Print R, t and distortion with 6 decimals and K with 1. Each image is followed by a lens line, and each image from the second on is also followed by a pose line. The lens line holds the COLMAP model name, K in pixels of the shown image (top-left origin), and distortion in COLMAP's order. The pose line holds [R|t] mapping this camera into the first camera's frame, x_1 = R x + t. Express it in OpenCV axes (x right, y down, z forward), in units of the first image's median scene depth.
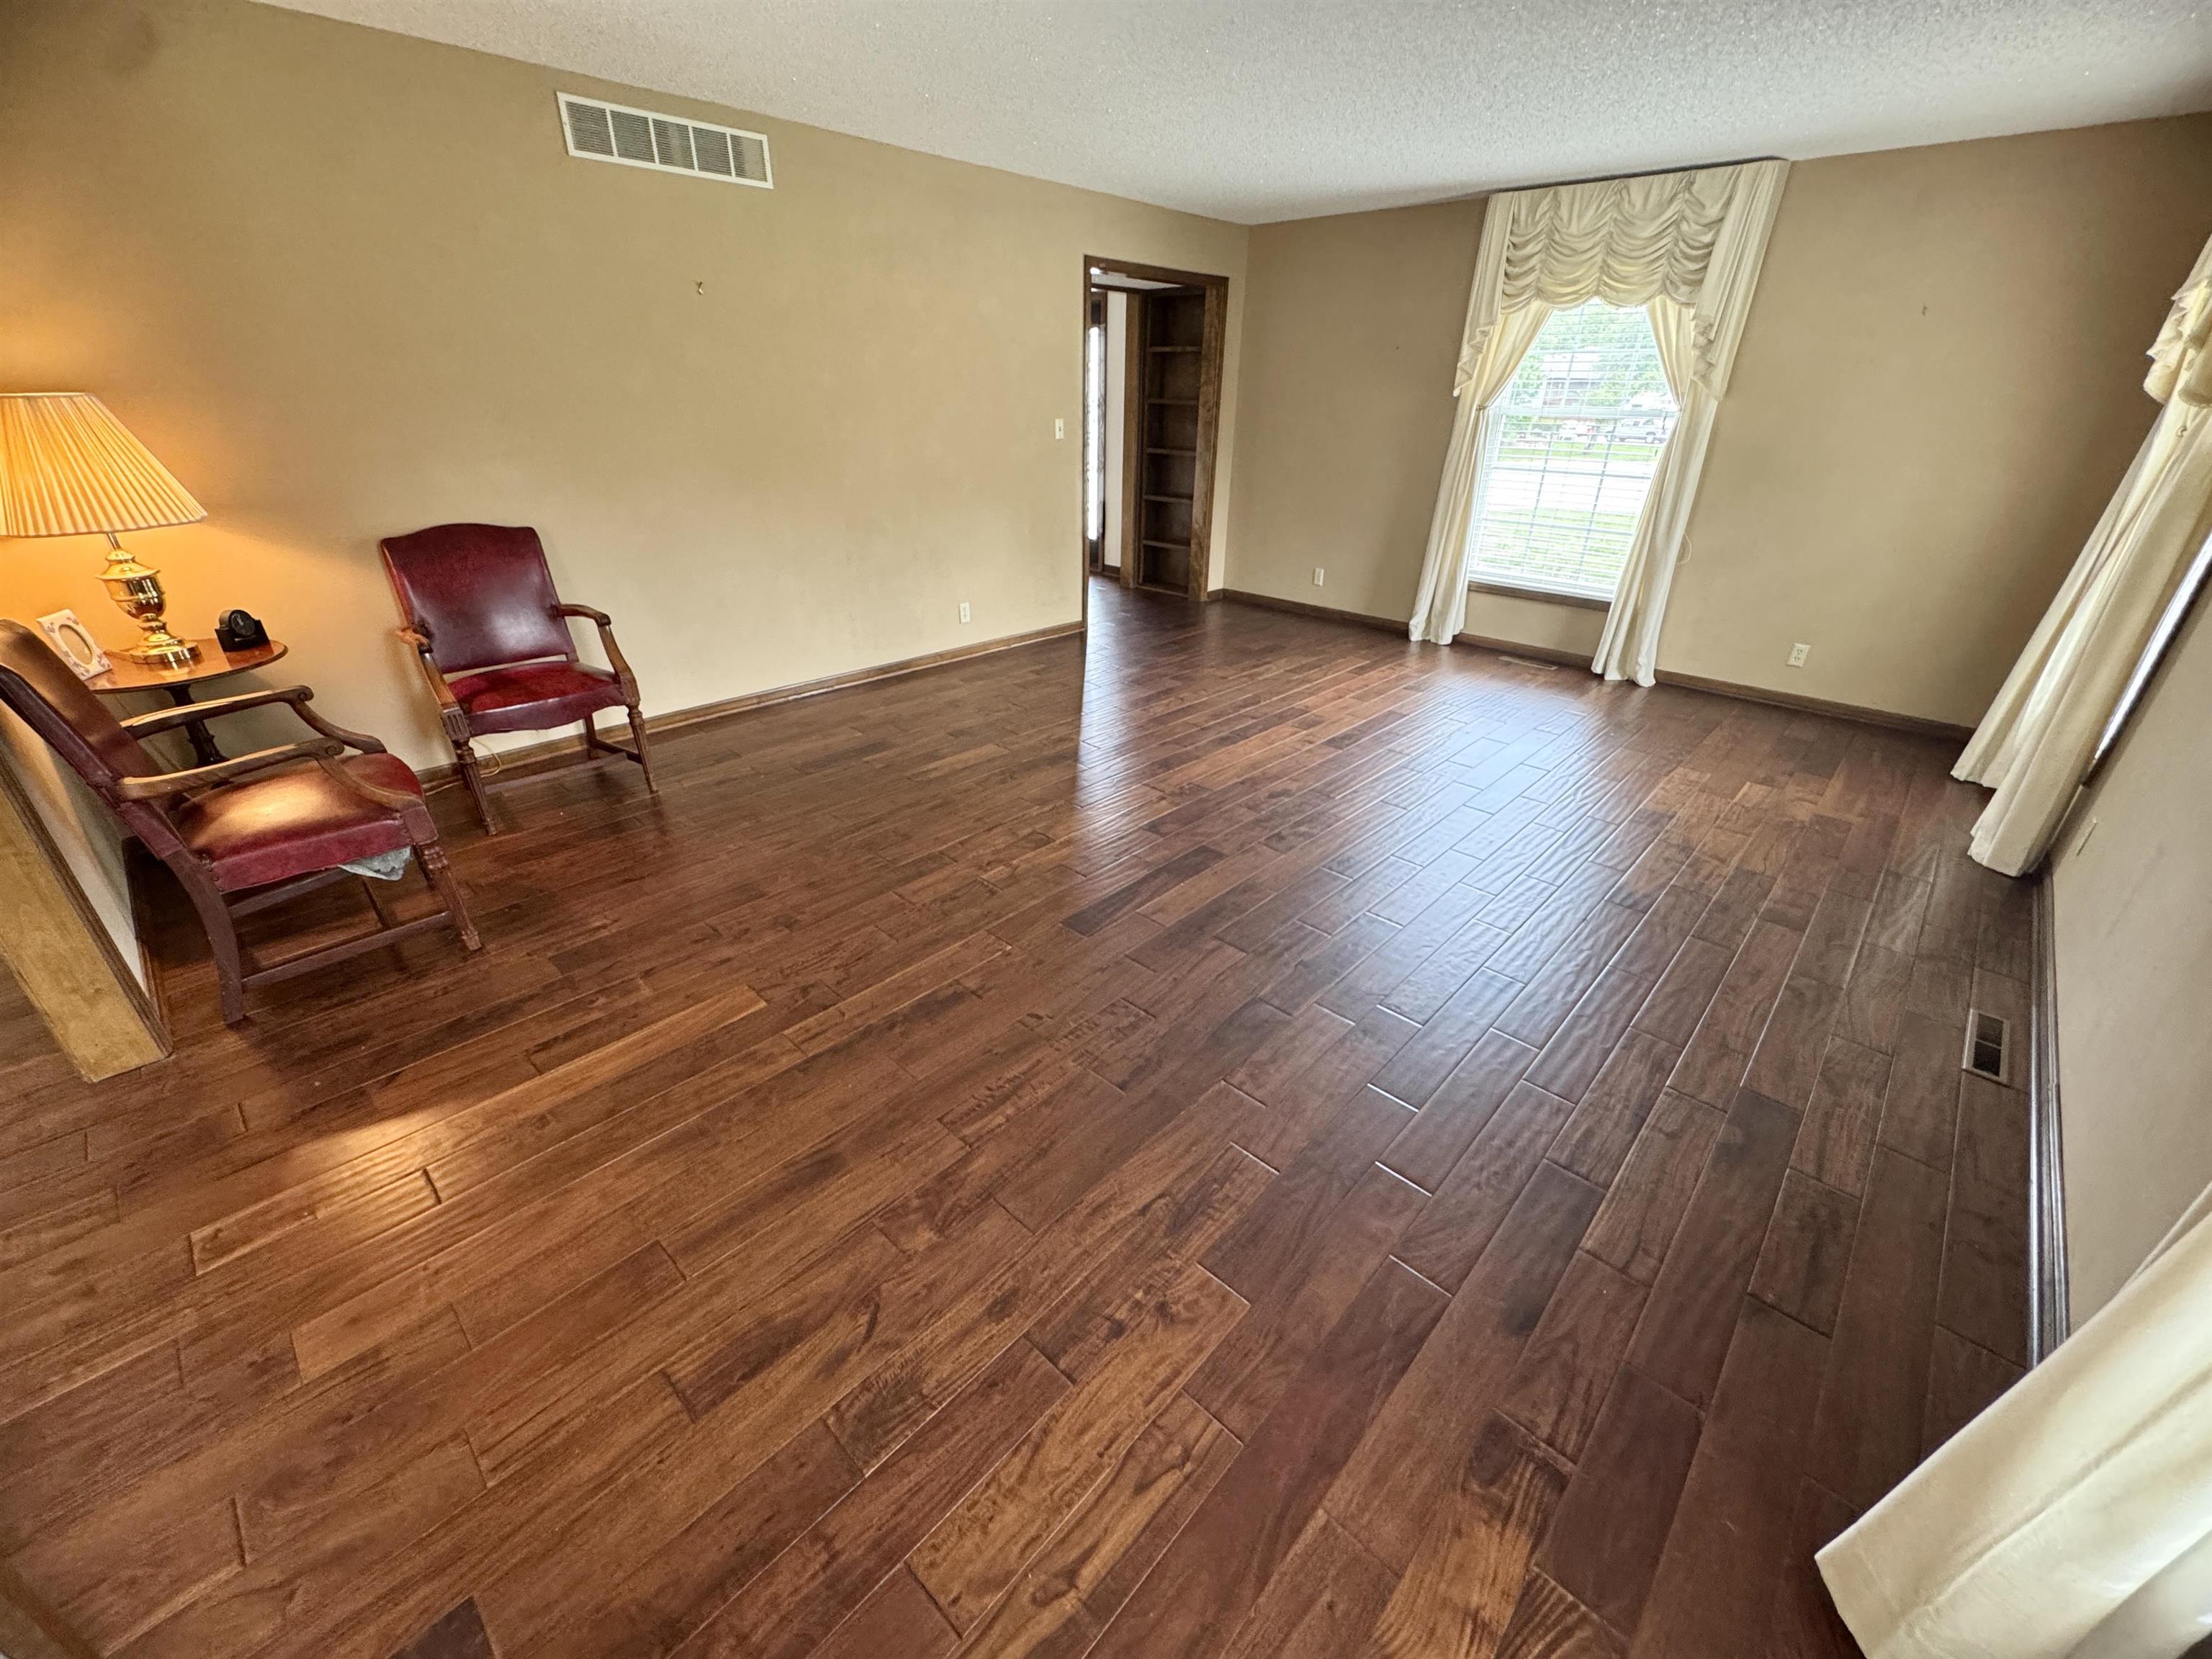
lens RADIAL K [[884.2, 0, 1108.0], [0, 884.2, 836.7], [0, 0, 1]] dist [0.000167, -0.000155]
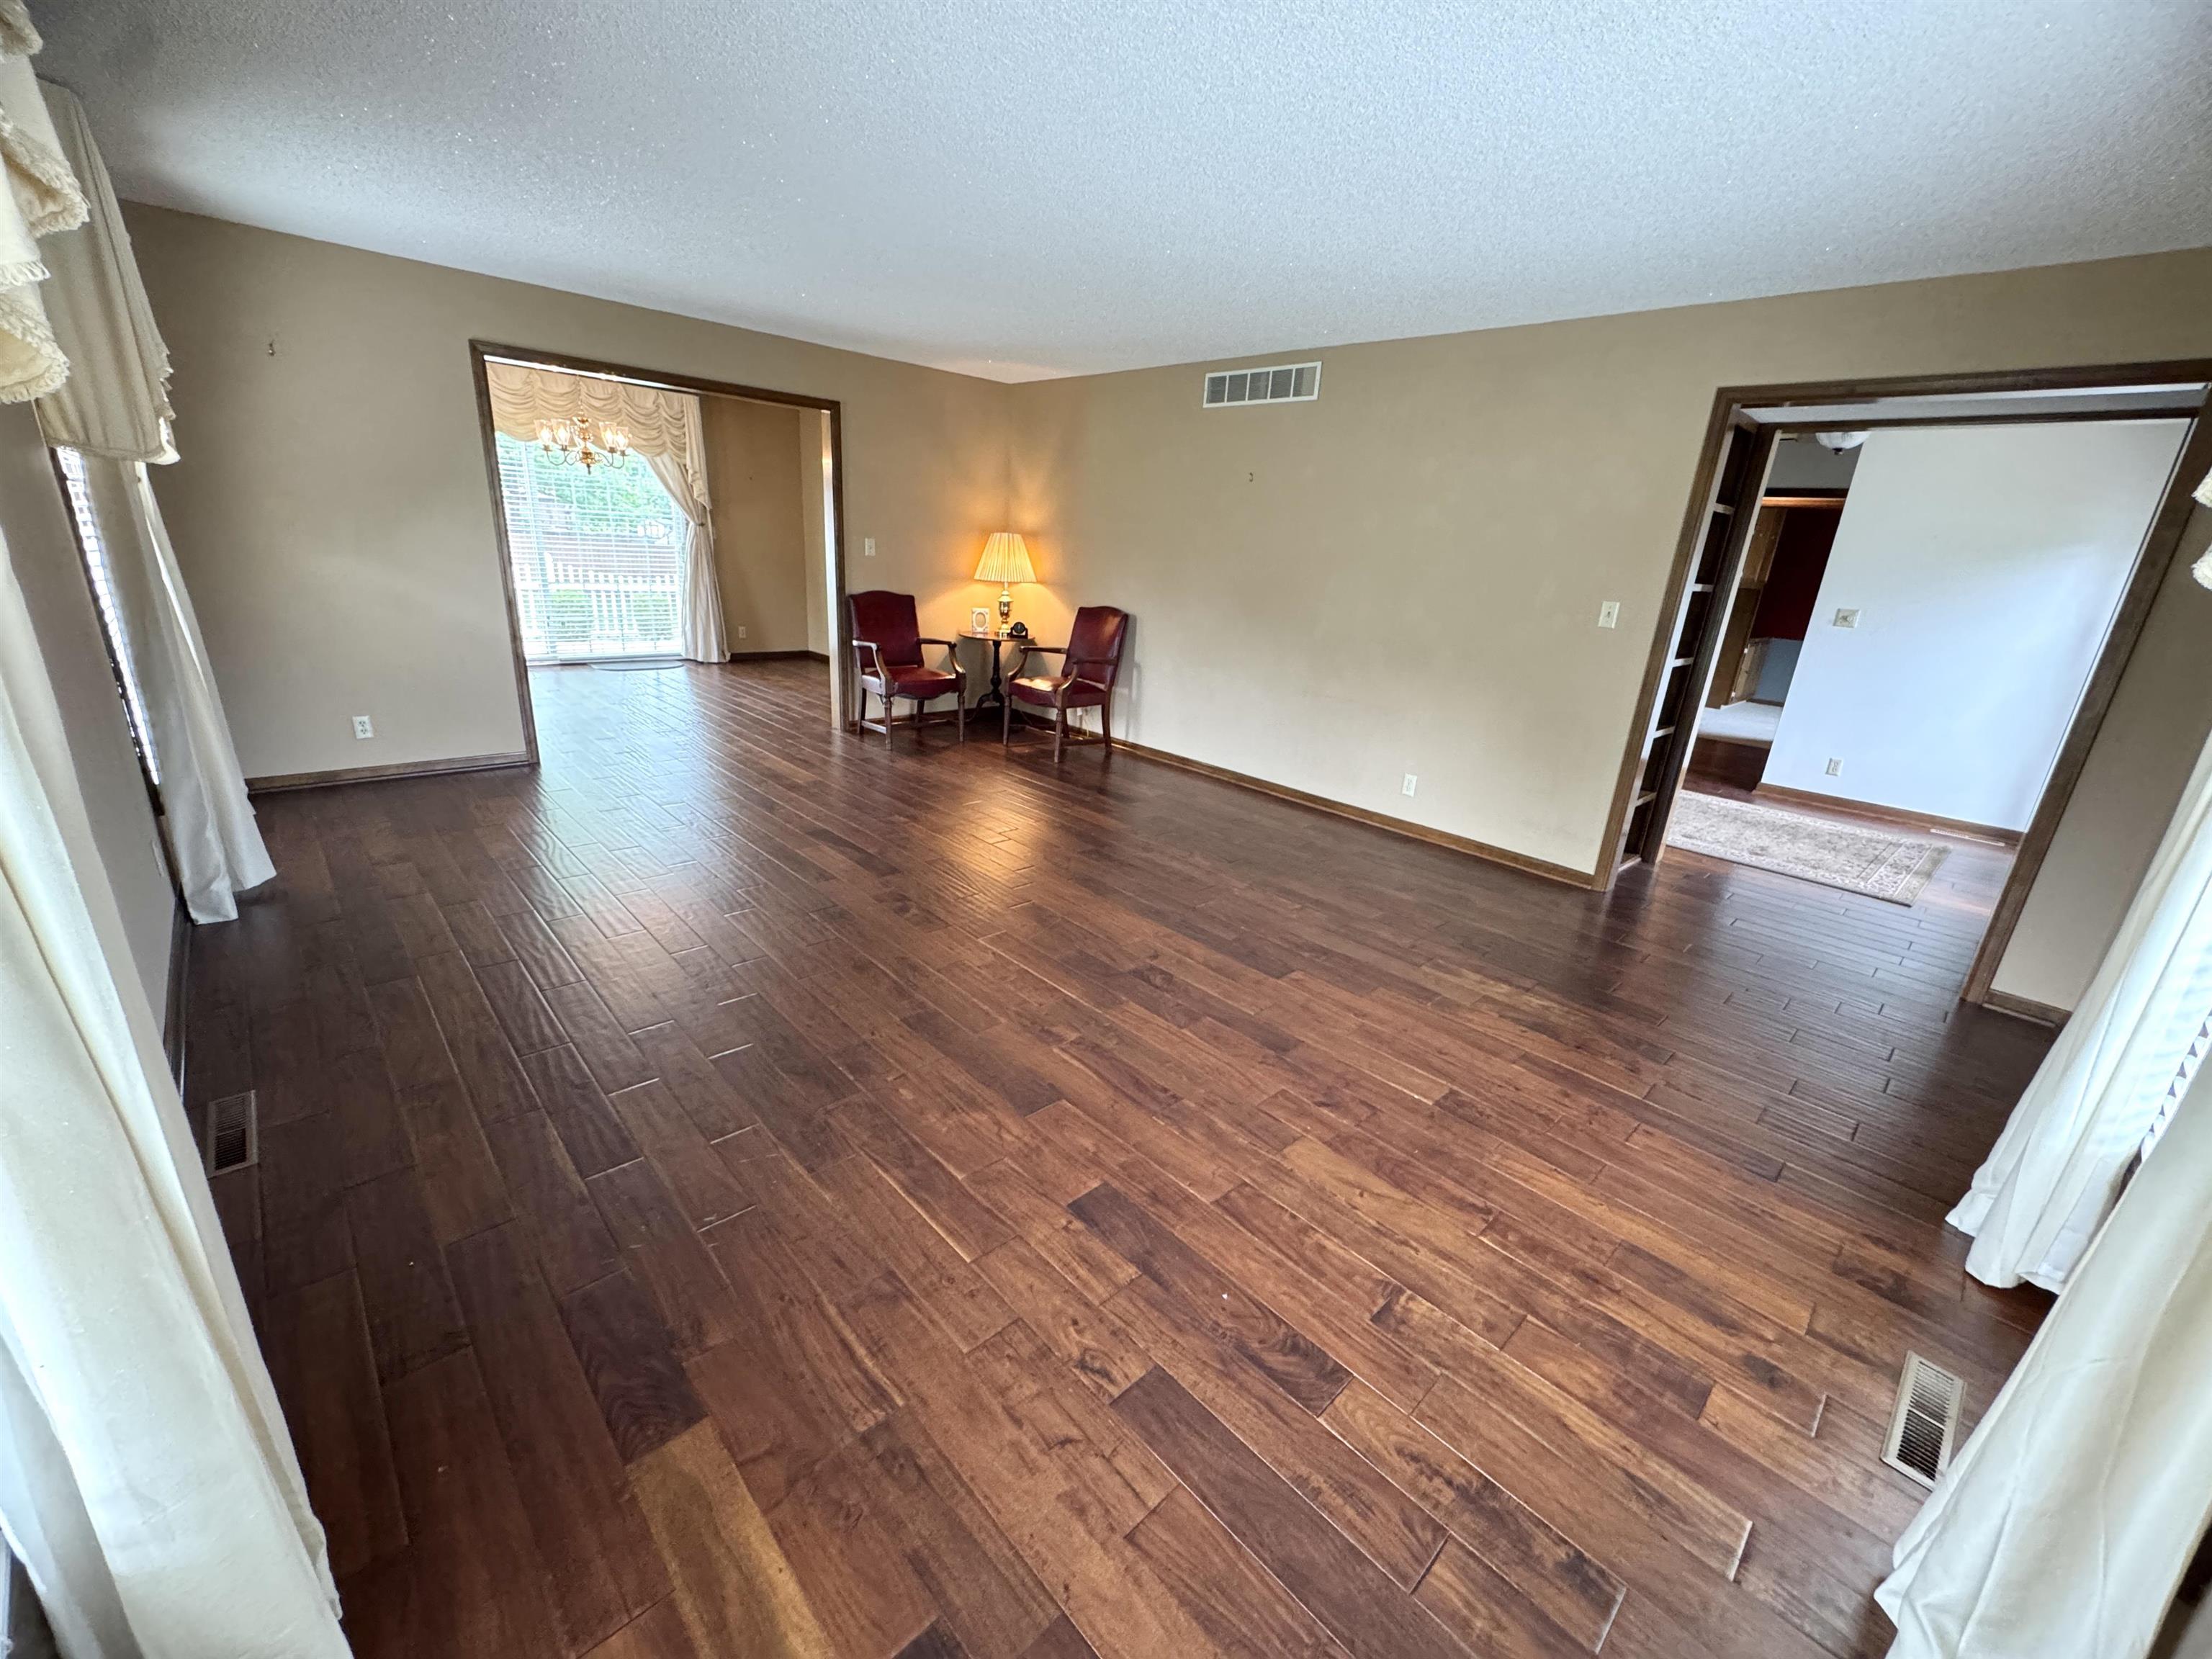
lens RADIAL K [[884.2, 0, 1107.9], [0, 884.2, 832.2], [0, 0, 1]] dist [0.000167, -0.000155]
pose [[-0.053403, 0.295446, -0.953866, 0.971244], [-0.512595, 0.811660, 0.280098, -0.407776], [0.856968, 0.503905, 0.108099, 0.868978]]
